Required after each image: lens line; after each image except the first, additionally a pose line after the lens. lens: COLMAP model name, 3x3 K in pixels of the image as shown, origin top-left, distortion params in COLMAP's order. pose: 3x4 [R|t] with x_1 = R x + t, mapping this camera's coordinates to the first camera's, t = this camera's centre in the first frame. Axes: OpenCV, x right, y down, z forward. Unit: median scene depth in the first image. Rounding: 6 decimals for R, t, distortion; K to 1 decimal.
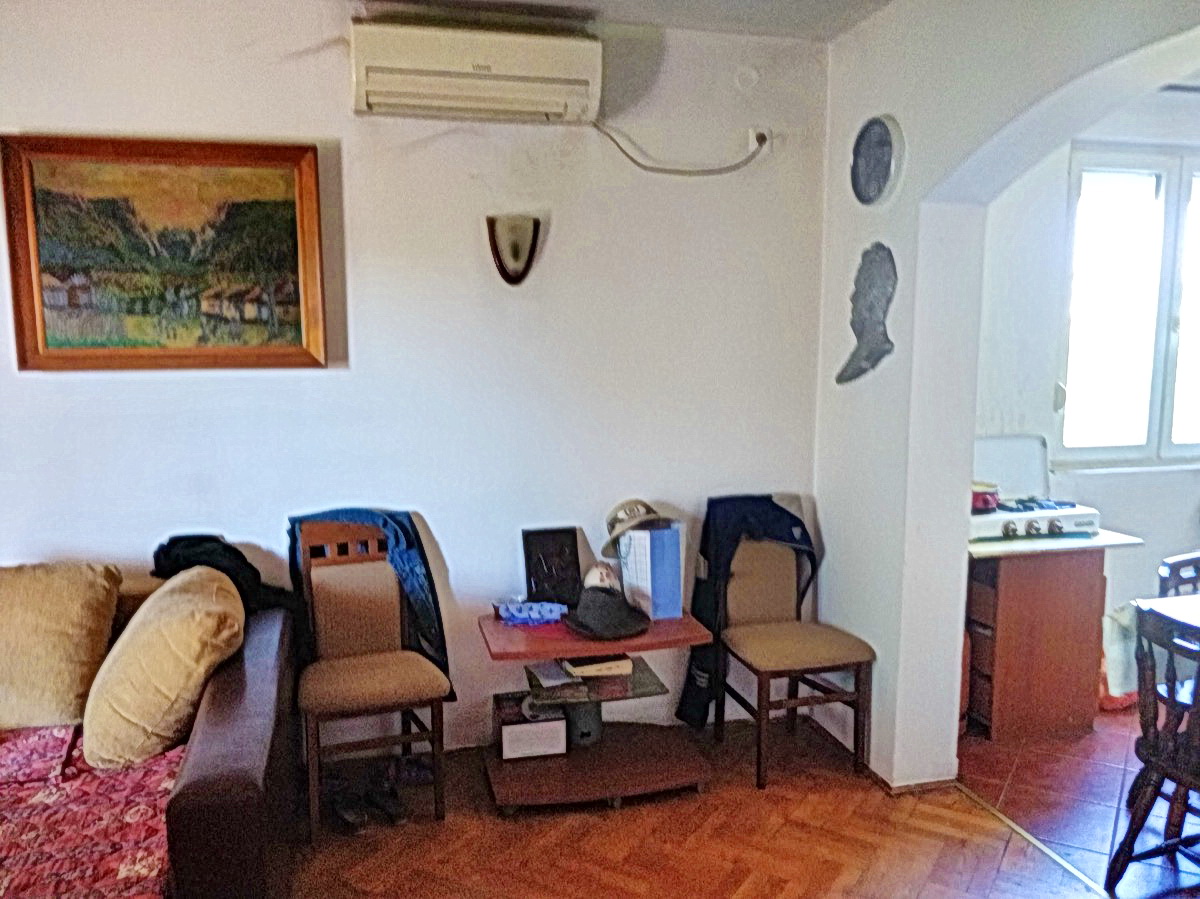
lens RADIAL K [[972.9, 0, 600.0], [0, 972.9, 449.5], [0, 0, 1]] dist [0.002148, -0.017920]
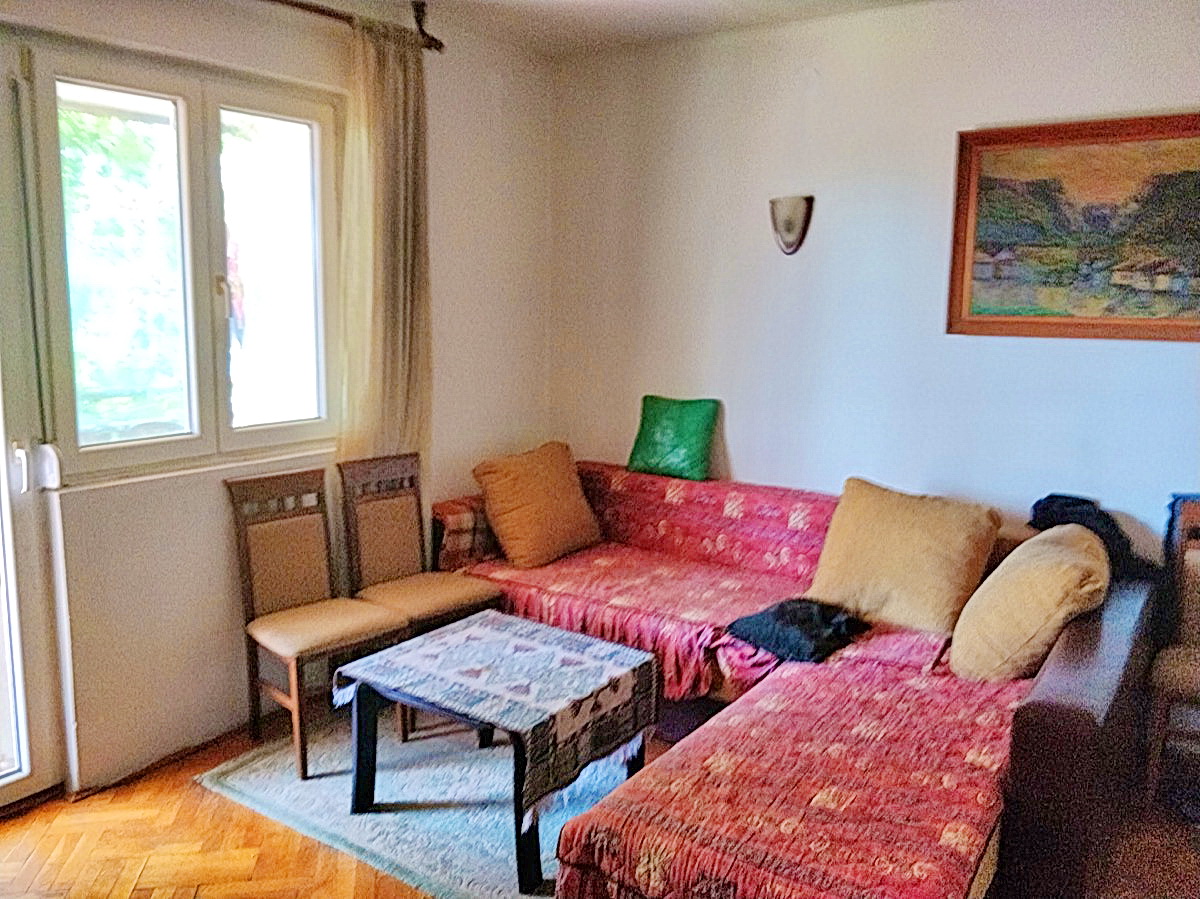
lens RADIAL K [[993.5, 0, 600.9], [0, 993.5, 486.3], [0, 0, 1]] dist [-0.006035, -0.005837]
pose [[0.657836, 0.148198, -0.738437, 0.040049], [-0.103311, 0.988938, 0.106437, 0.014823], [0.746042, 0.006270, 0.665869, -0.099846]]
